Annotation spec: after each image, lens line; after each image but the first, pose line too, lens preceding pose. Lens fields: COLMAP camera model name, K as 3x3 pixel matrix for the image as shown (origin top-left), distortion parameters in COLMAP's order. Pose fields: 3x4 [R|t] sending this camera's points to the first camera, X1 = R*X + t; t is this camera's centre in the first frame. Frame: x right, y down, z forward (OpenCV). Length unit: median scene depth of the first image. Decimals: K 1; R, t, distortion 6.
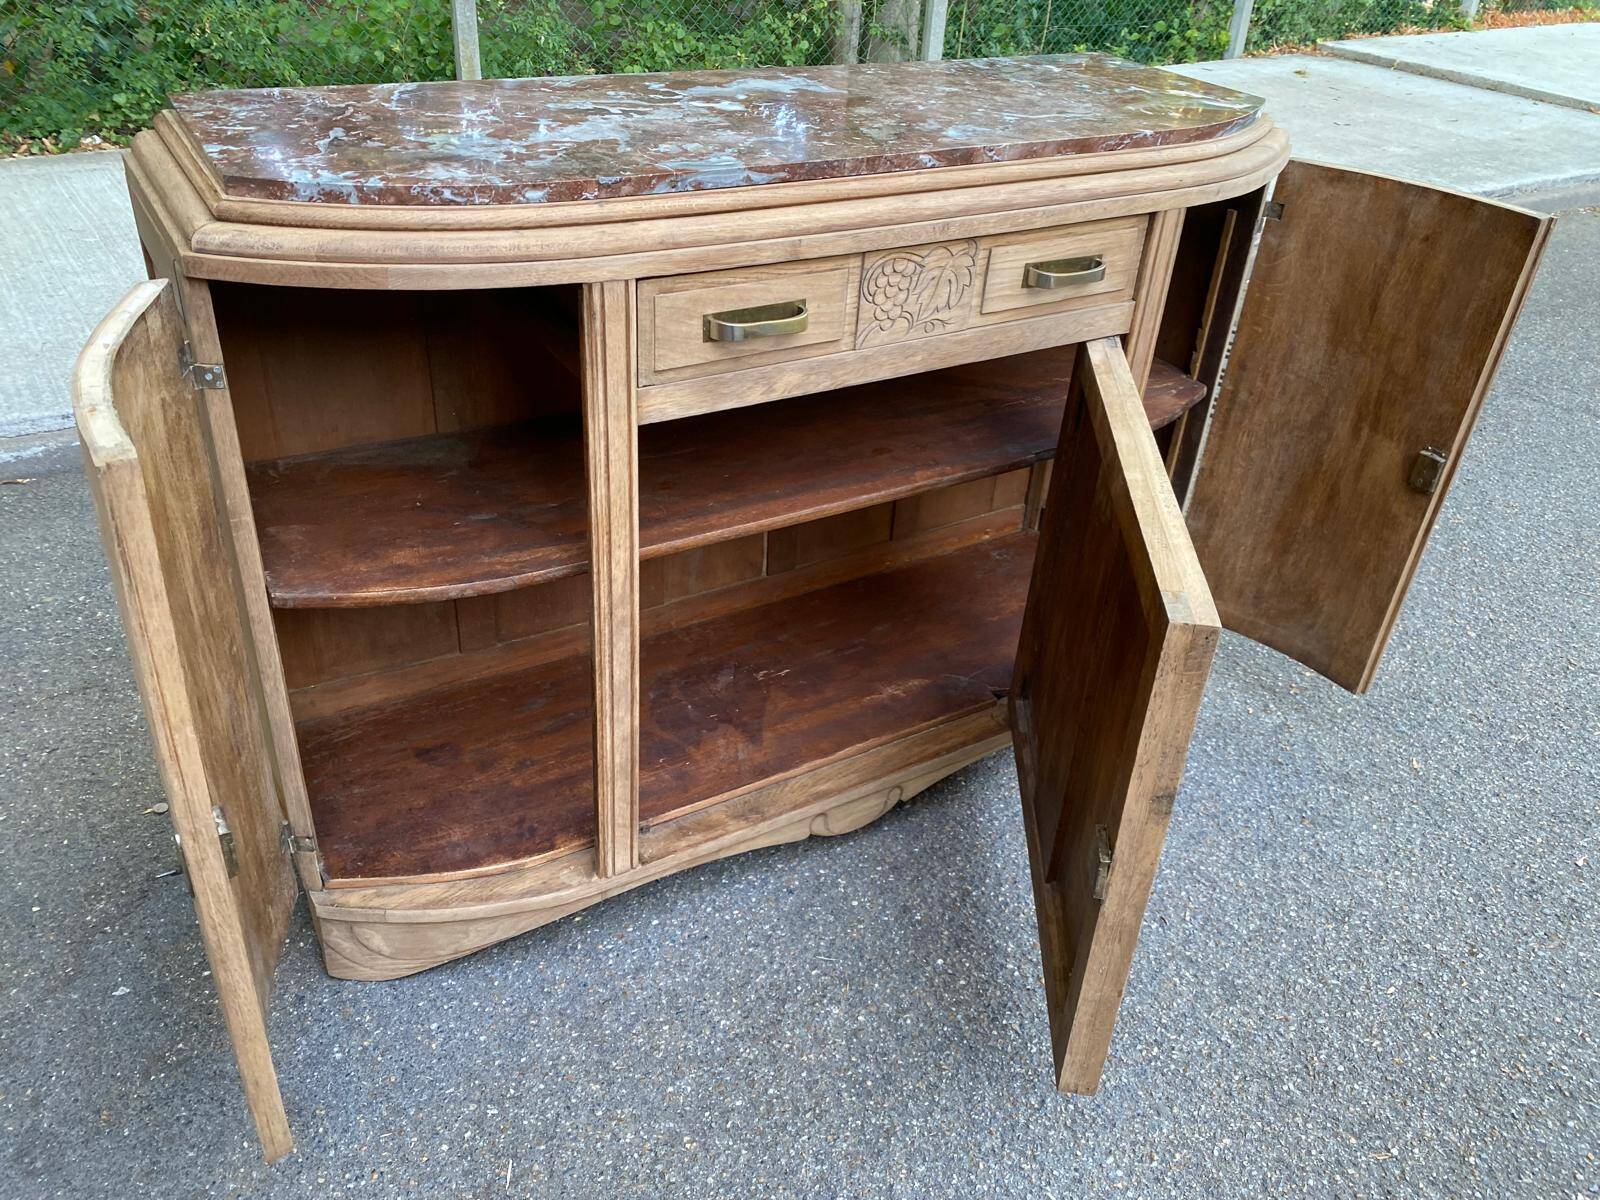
lens RADIAL K [[1225.8, 0, 793.3], [0, 1225.8, 591.1], [0, 0, 1]] dist [0.014066, -0.015462]
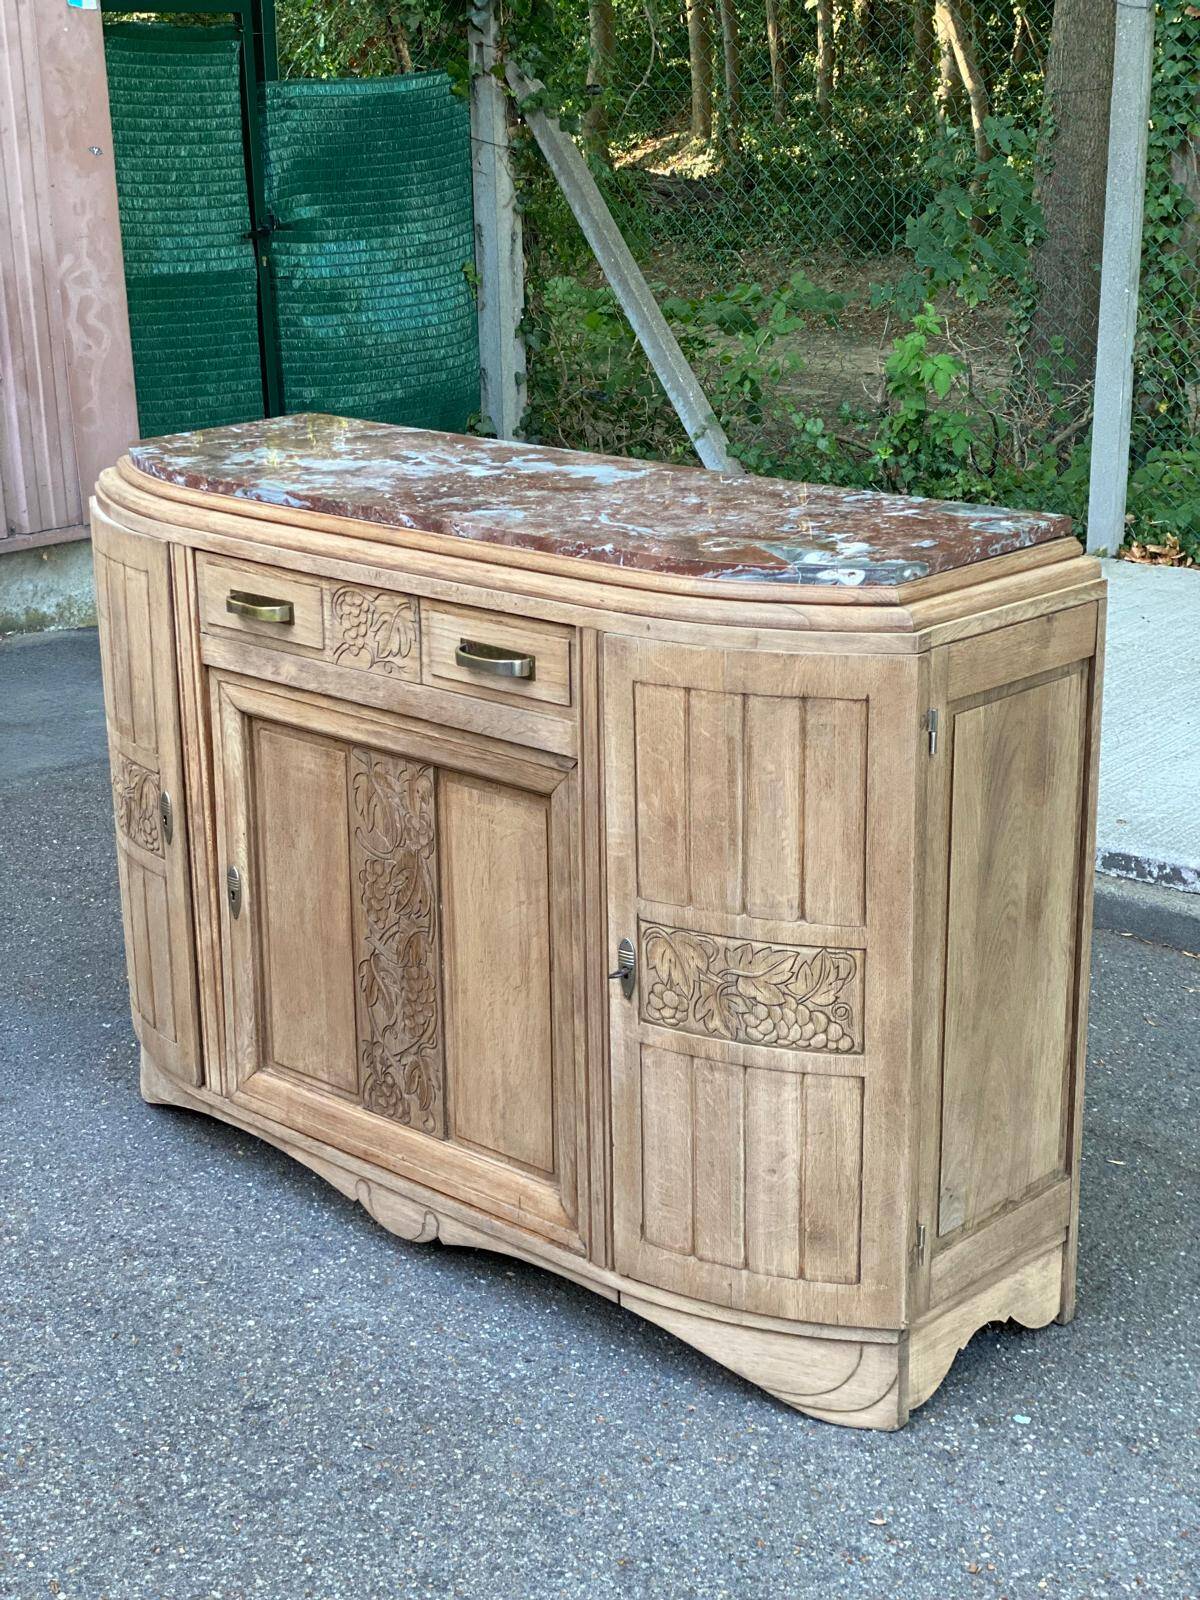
lens RADIAL K [[2407.4, 0, 585.8], [0, 2407.4, 799.9], [0, 0, 1]] dist [0.134450, 0.000000]
pose [[0.265435, 0.225159, -0.937469, 2.160127], [-0.492671, 0.867487, 0.068856, -0.347099], [0.828745, 0.443587, 0.341191, 0.482148]]
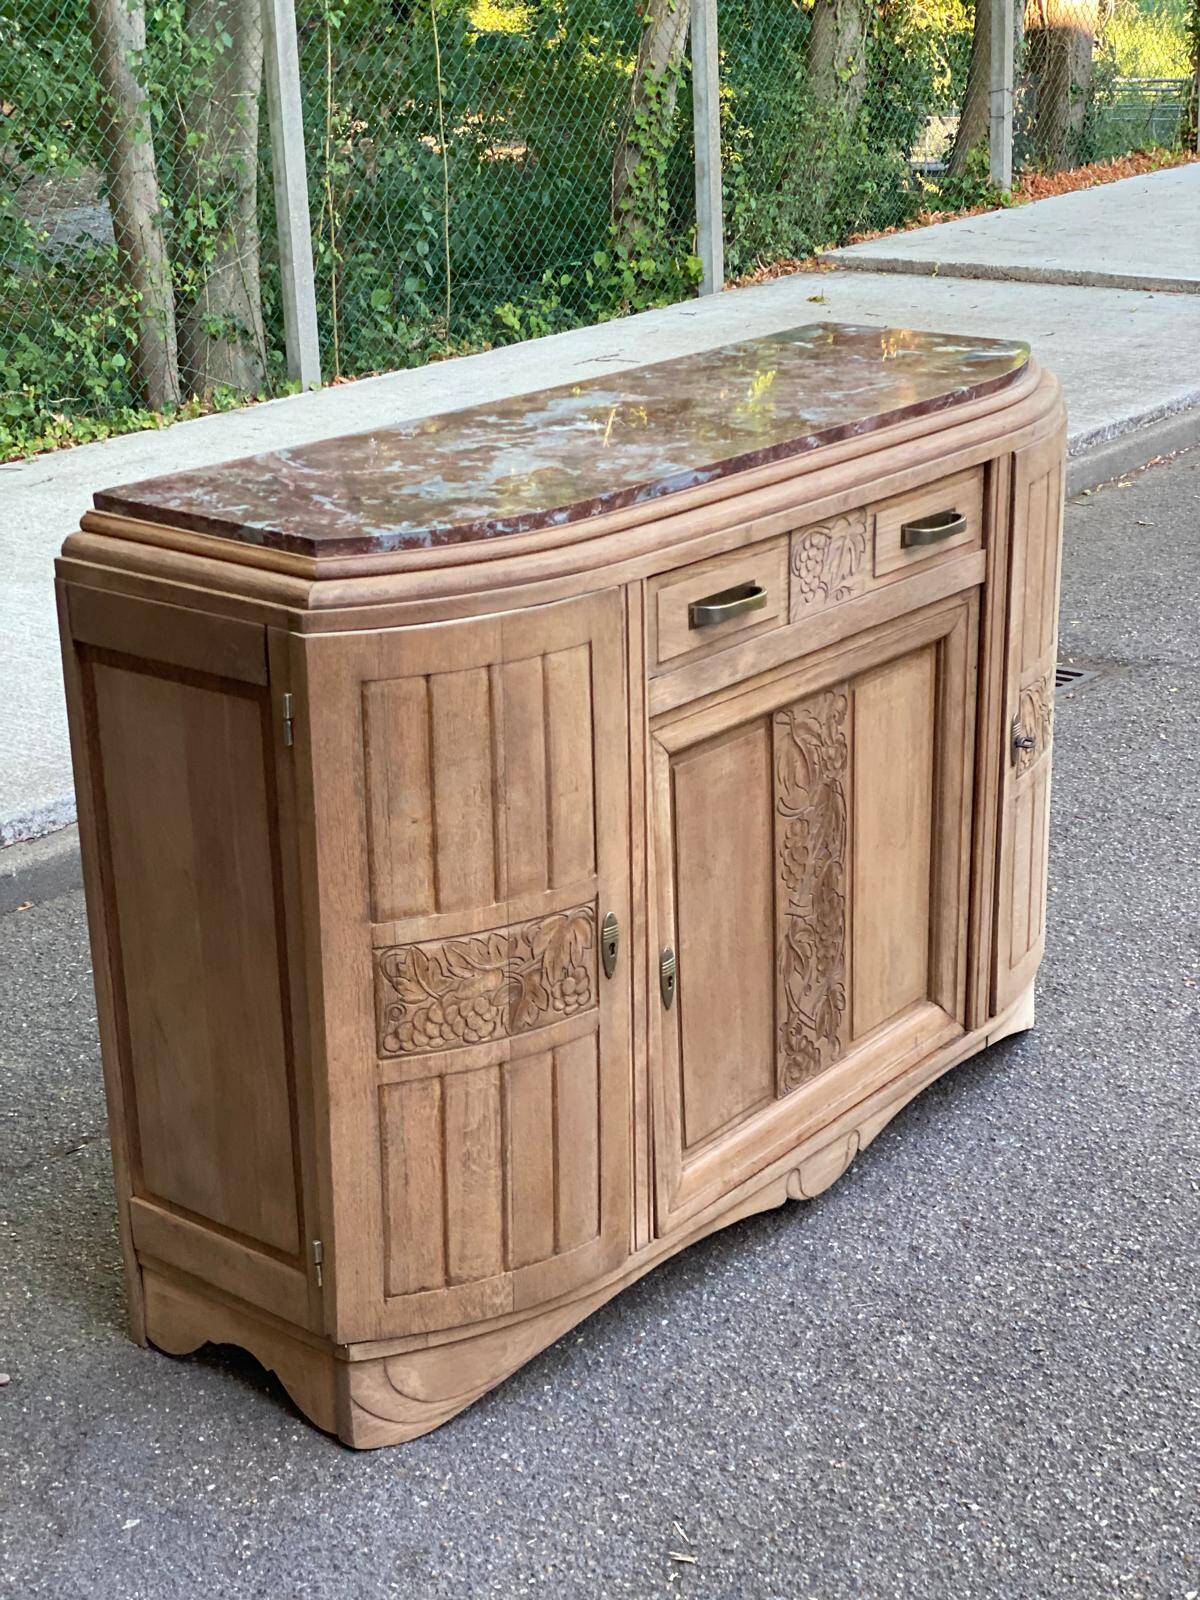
lens RADIAL K [[2407.4, 0, 597.0], [0, 2407.4, 847.3], [0, 0, 1]] dist [0.134450, 0.000000]
pose [[0.936974, -0.196928, 0.288616, -0.703088], [0.250494, 0.954475, -0.161956, 0.260437], [-0.243583, 0.224045, 0.943648, -0.803376]]
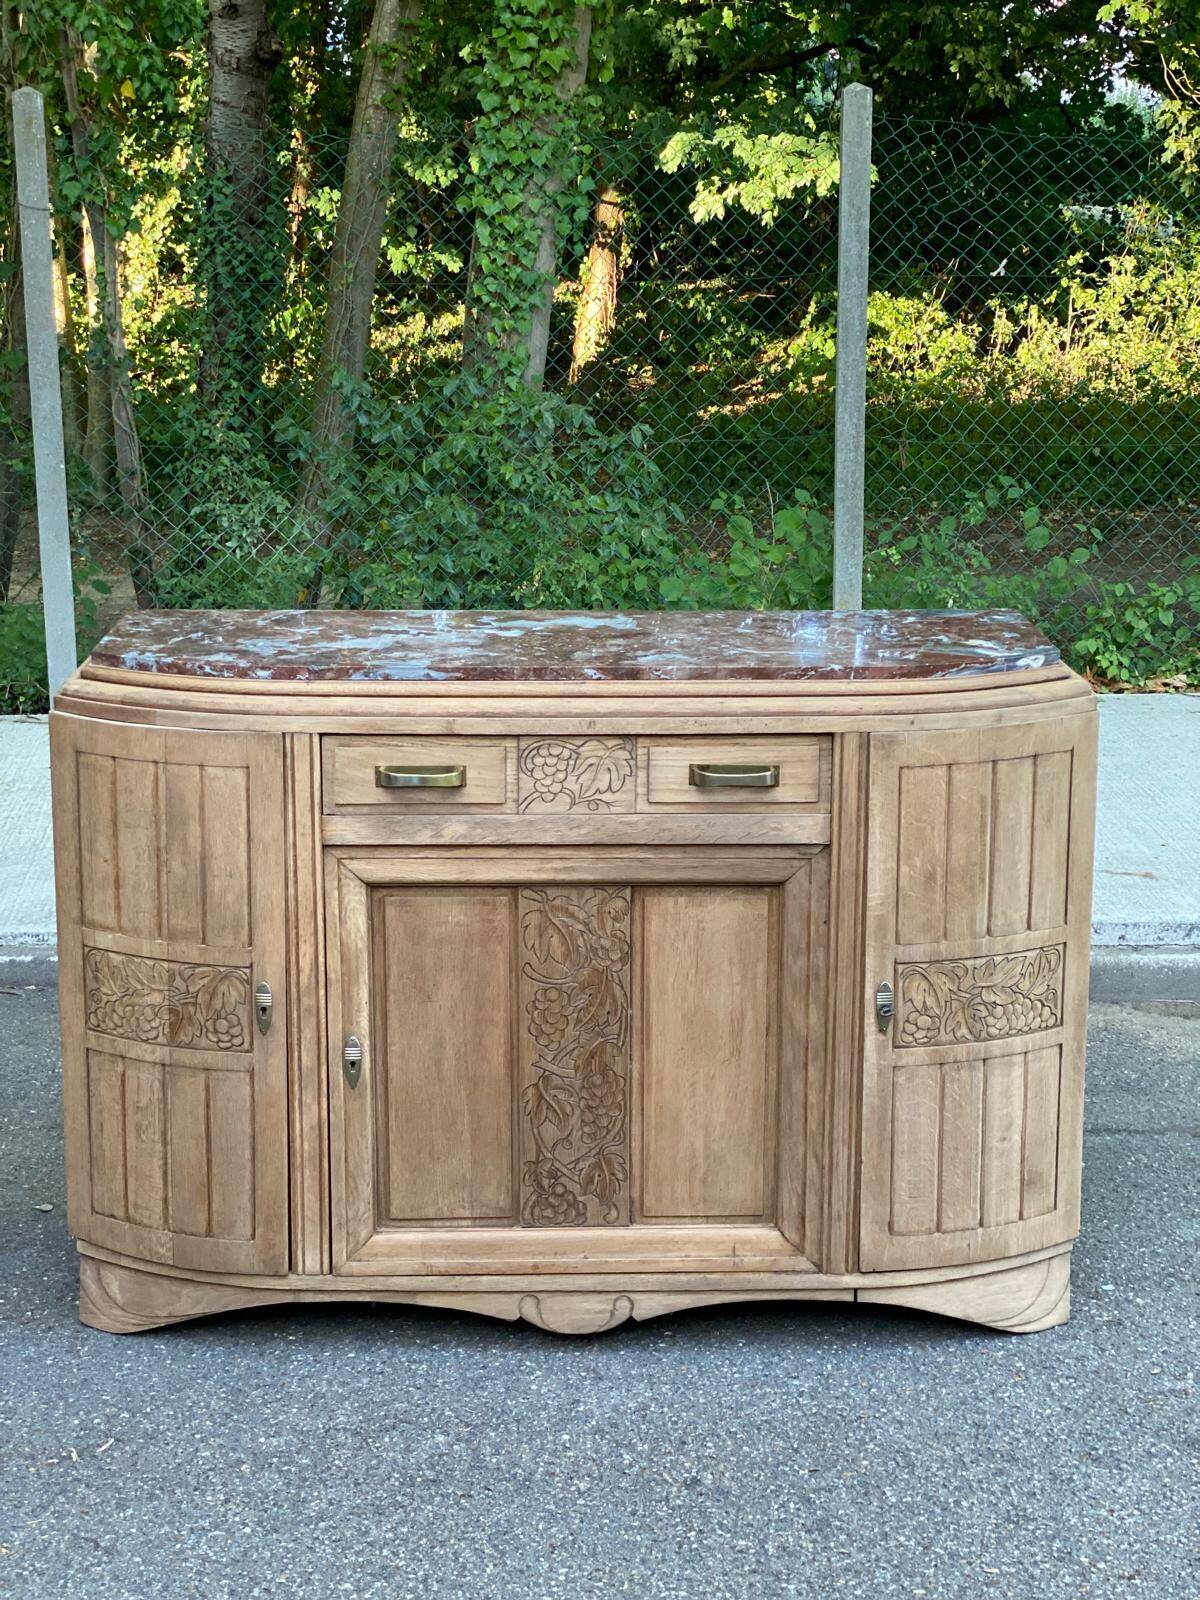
lens RADIAL K [[2432.1, 0, 585.4], [0, 2432.1, 786.8], [0, 0, 1]] dist [0.130588, 0.000000]
pose [[0.864607, 0.058990, -0.498974, 1.290281], [-0.227534, 0.931389, -0.284153, 0.443076], [0.447976, 0.359214, 0.818708, -0.949002]]
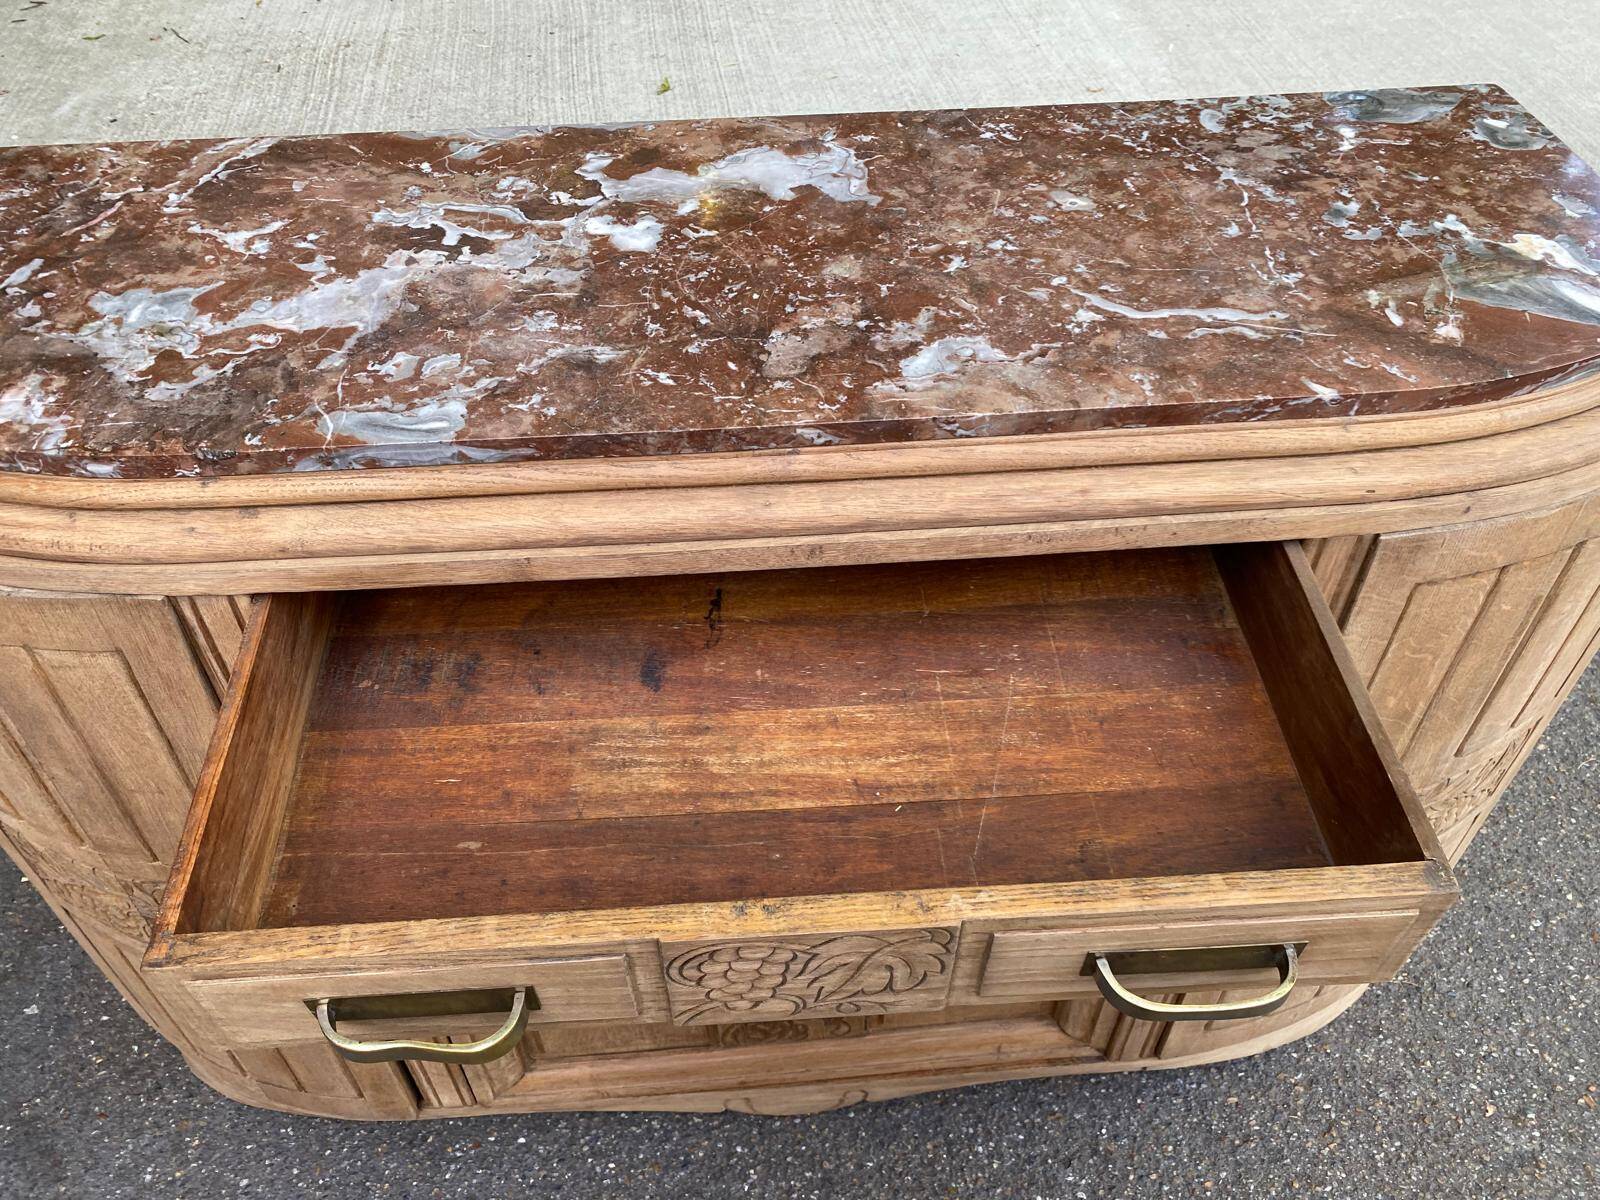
lens RADIAL K [[1225.8, 0, 789.6], [0, 1225.8, 584.9], [0, 0, 1]] dist [0.014066, -0.015462]
pose [[0.889690, 0.266273, -0.370878, 0.321488], [-0.188377, 0.954042, 0.233064, -0.399737], [0.415891, -0.137490, 0.898961, 0.440382]]
